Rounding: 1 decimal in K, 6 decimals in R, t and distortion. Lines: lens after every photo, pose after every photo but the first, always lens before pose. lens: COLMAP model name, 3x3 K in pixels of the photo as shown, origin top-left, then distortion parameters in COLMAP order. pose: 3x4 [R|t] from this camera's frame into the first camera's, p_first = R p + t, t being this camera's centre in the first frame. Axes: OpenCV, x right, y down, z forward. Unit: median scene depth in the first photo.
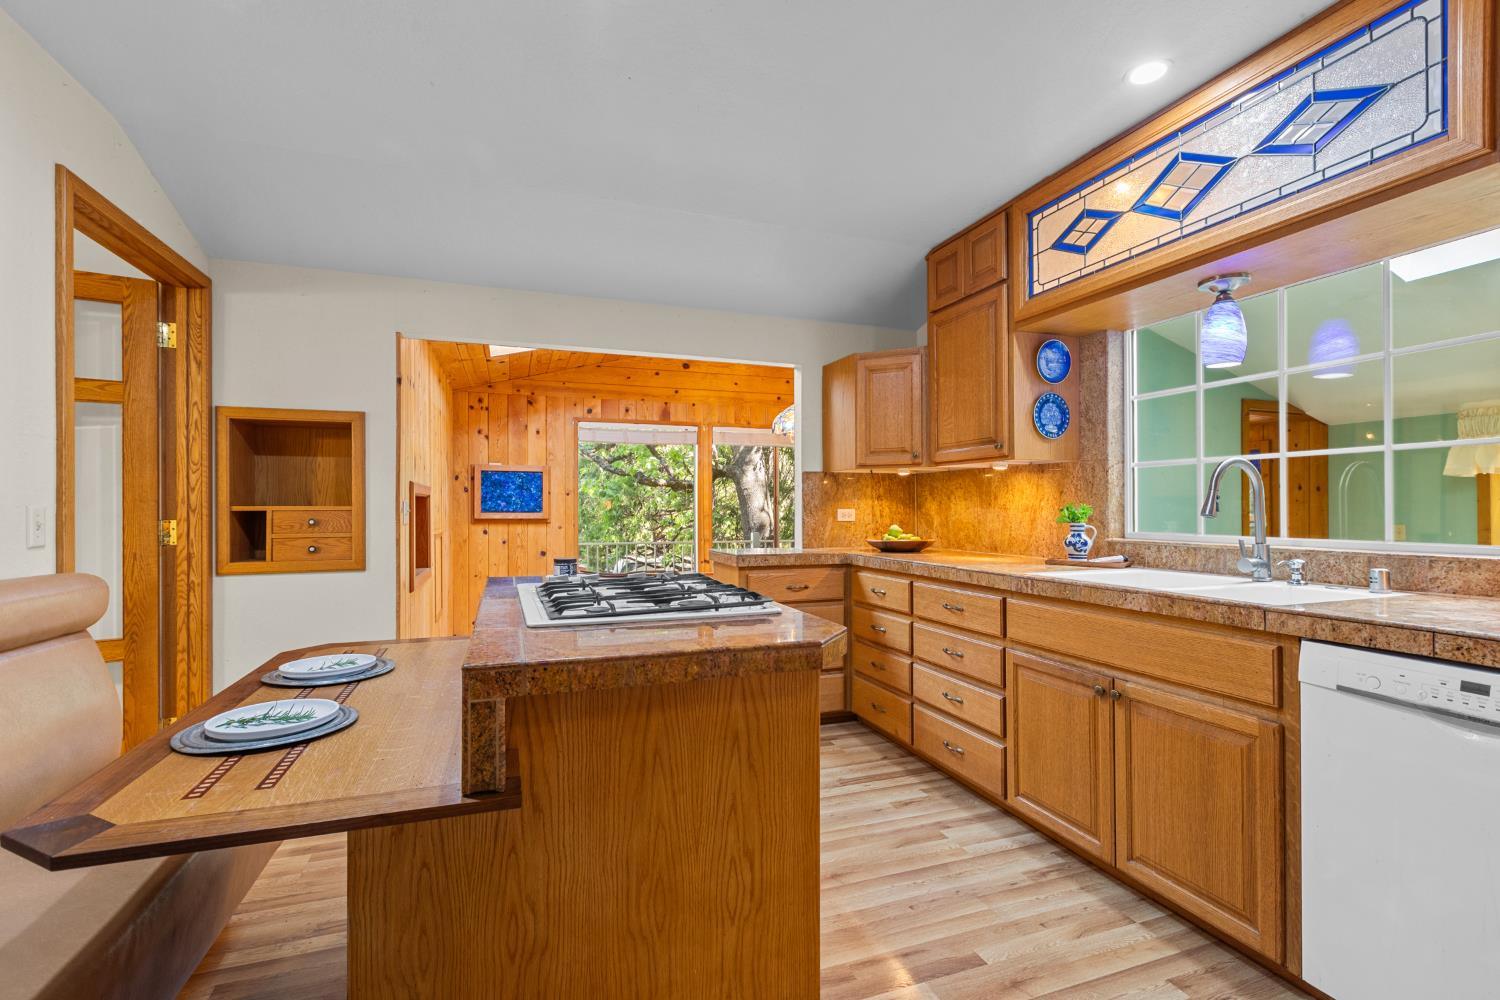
lens RADIAL K [[677.2, 0, 747.4], [0, 677.2, 507.9], [0, 0, 1]] dist [0.000100, -0.000333]
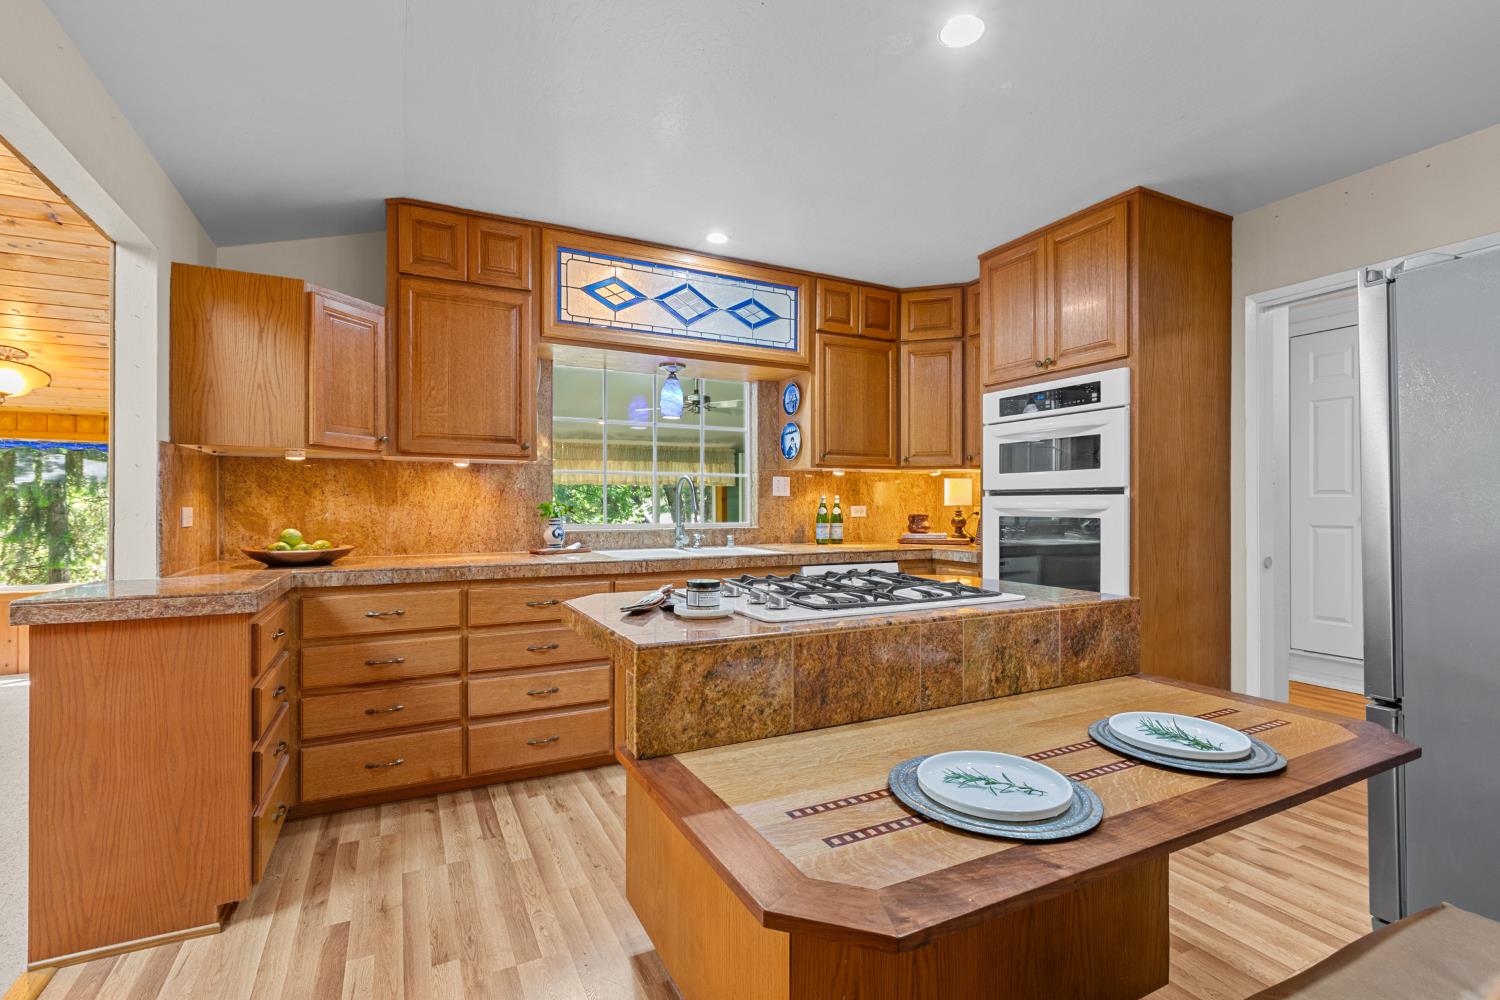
lens RADIAL K [[677.2, 0, 746.1], [0, 677.2, 506.3], [0, 0, 1]] dist [0.000100, -0.000333]
pose [[-0.126597, -0.000699, 0.991954, -0.826200], [-0.001032, 0.999999, 0.000573, 0.000216], [-0.991954, -0.000951, -0.126598, 0.912906]]
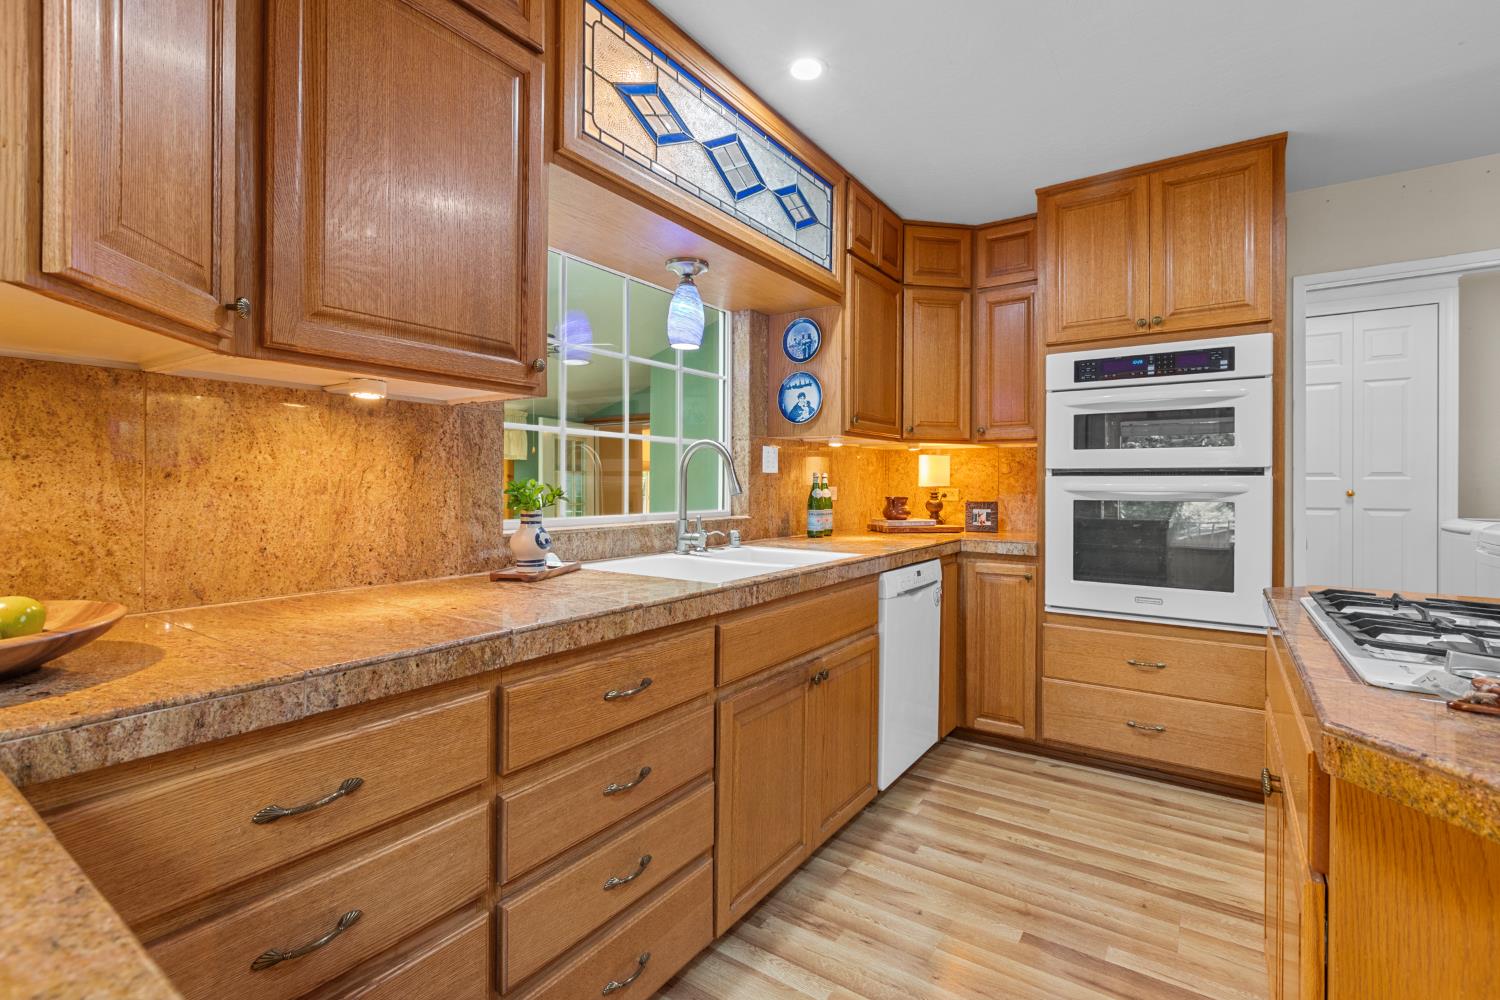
lens RADIAL K [[677.2, 0, 753.2], [0, 677.2, 484.8], [0, 0, 1]] dist [0.000100, -0.000333]
pose [[-0.584124, -0.001942, 0.811662, -0.165514], [-0.004141, 0.999991, -0.000587, -0.002356], [-0.811654, -0.003704, -0.584126, 1.343467]]
